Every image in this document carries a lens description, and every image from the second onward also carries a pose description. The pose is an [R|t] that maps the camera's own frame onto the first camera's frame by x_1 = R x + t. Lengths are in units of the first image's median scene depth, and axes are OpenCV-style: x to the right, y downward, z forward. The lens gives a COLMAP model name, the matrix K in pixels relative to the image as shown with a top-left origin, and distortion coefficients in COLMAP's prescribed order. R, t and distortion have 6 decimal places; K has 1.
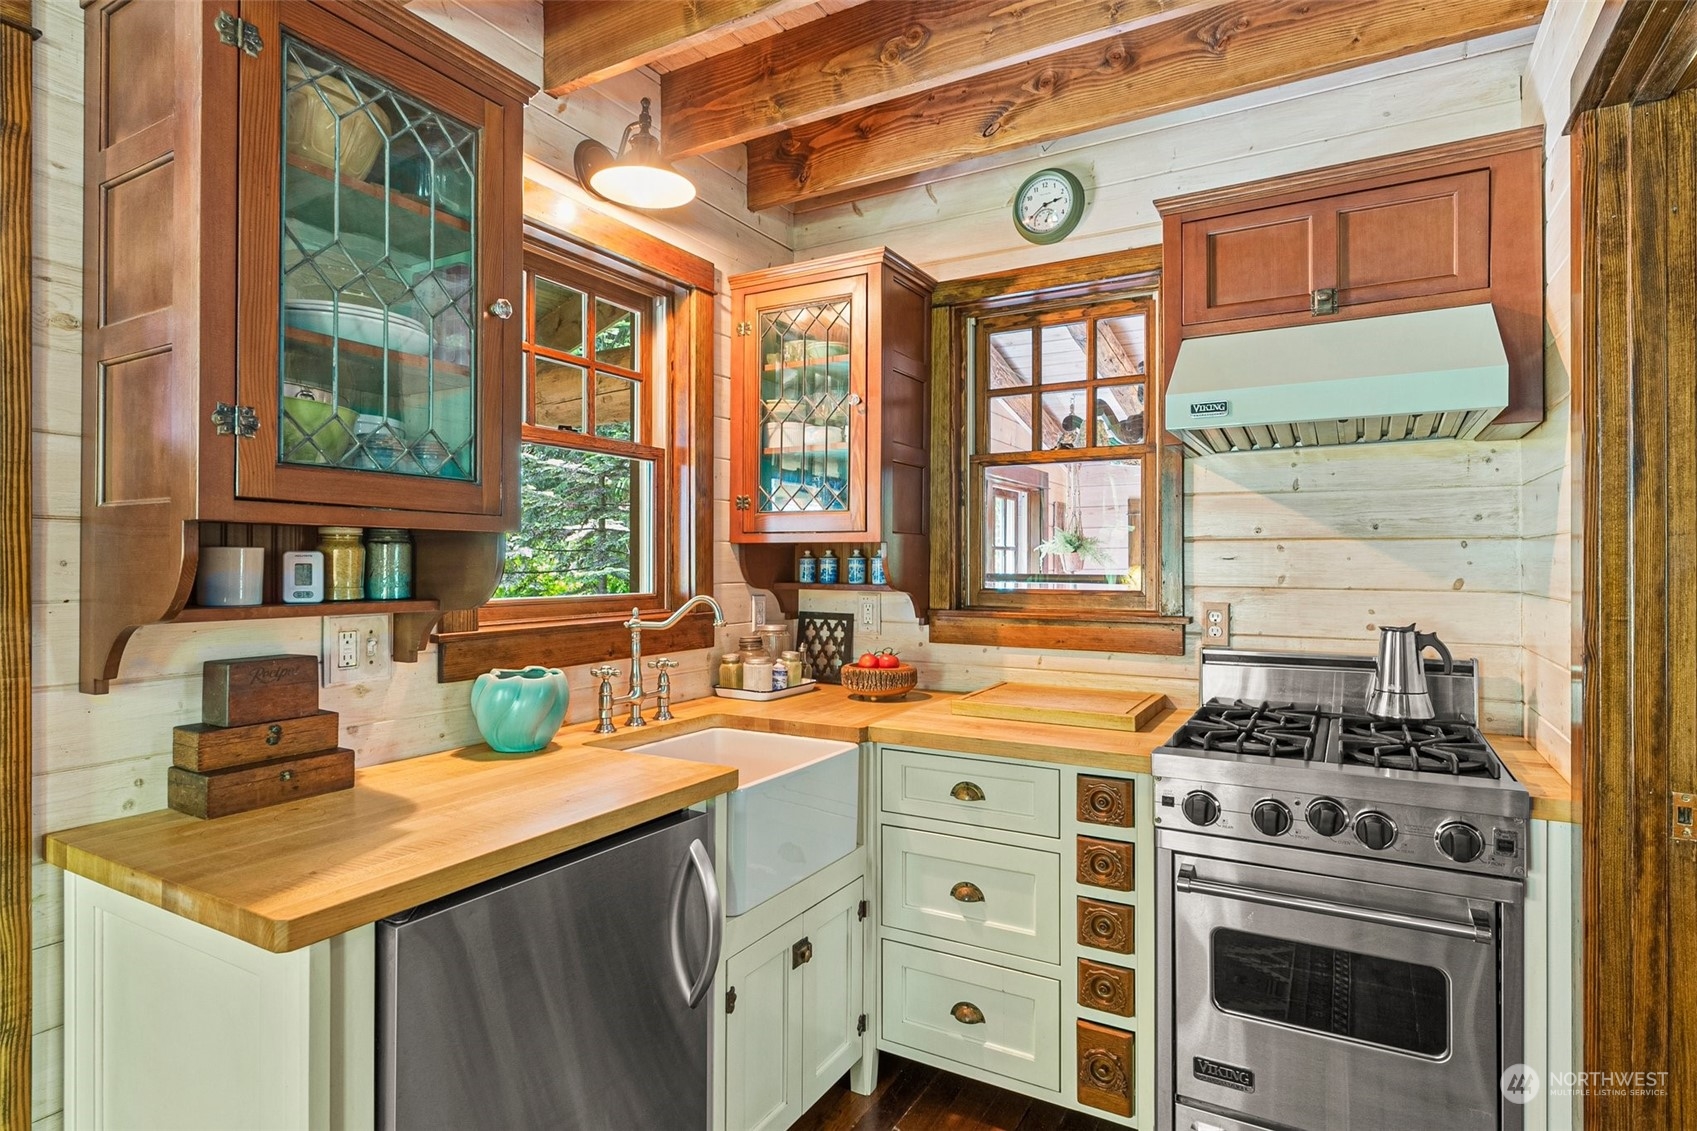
lens RADIAL K [[888.8, 0, 853.8], [0, 888.8, 559.8], [0, 0, 1]] dist [0.005519, -0.001669]
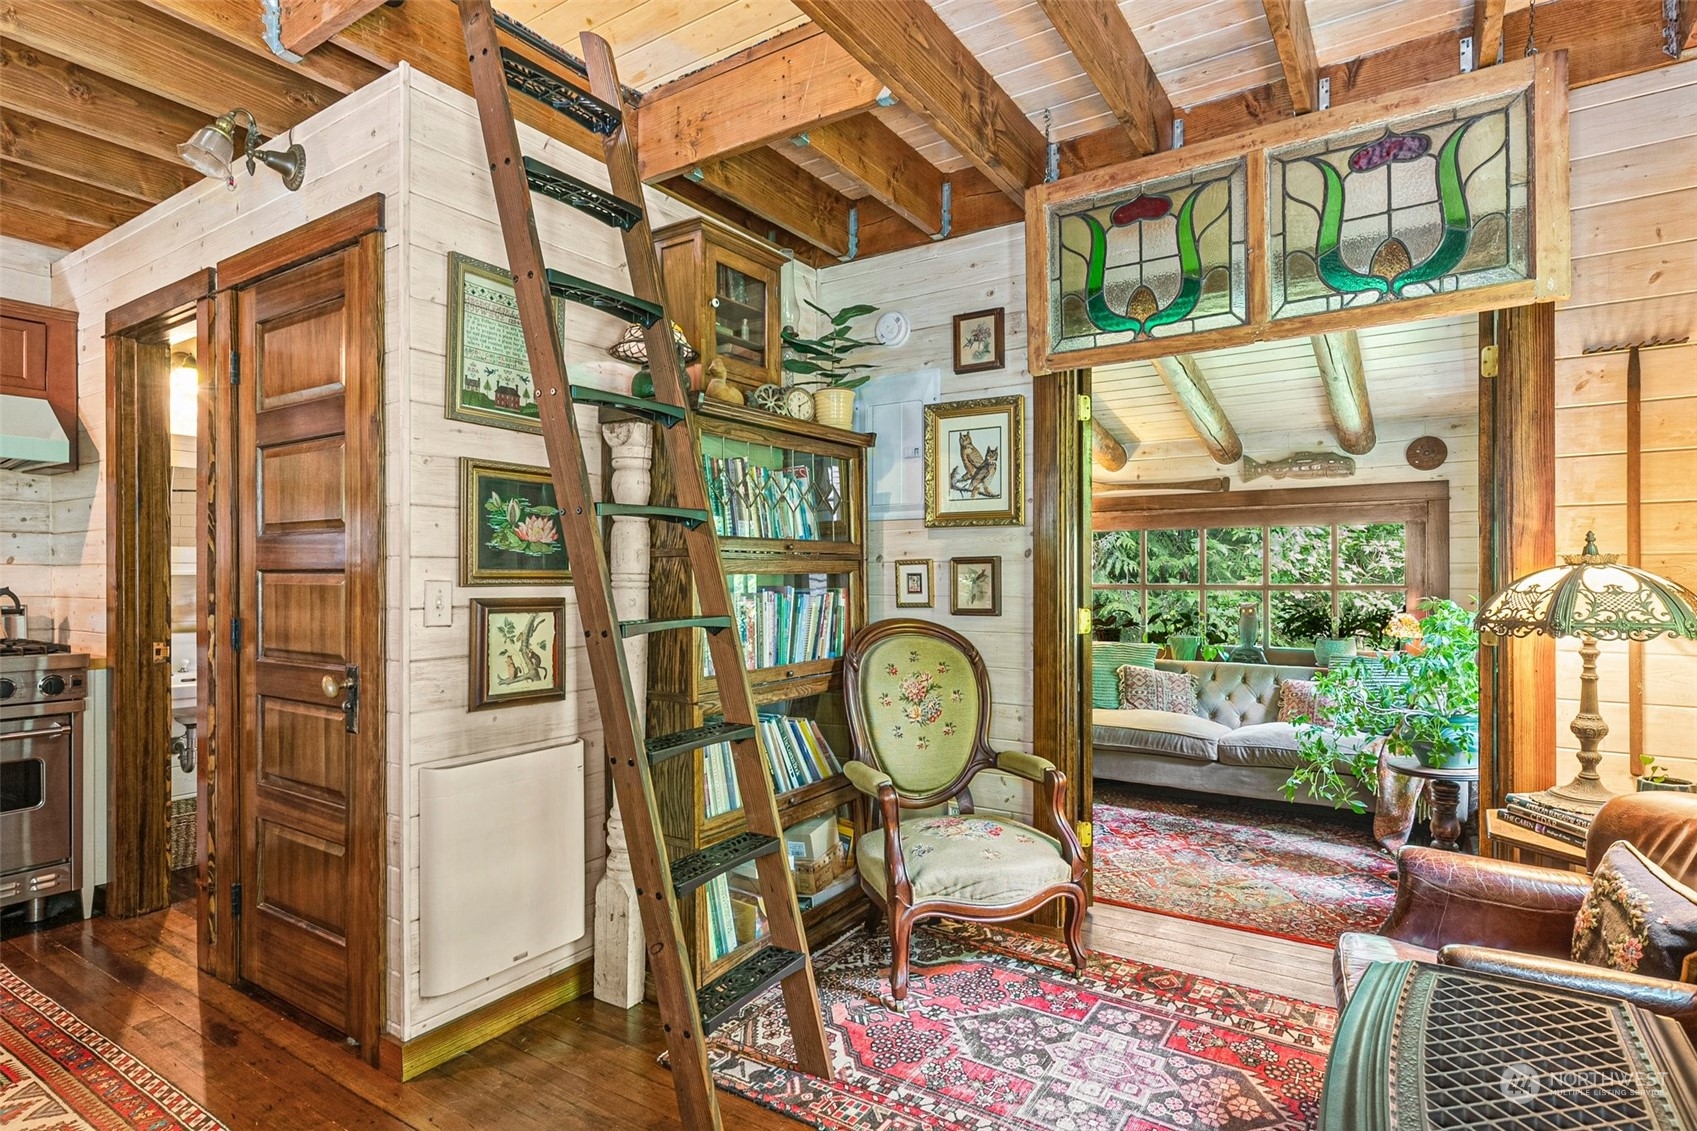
lens RADIAL K [[888.8, 0, 848.2], [0, 888.8, 581.0], [0, 0, 1]] dist [0.005519, -0.001669]
pose [[0.074342, -0.003231, 0.997228, -0.842419], [-0.002663, 0.999991, 0.003439, 0.057115], [-0.997229, -0.002911, 0.074333, -0.651959]]
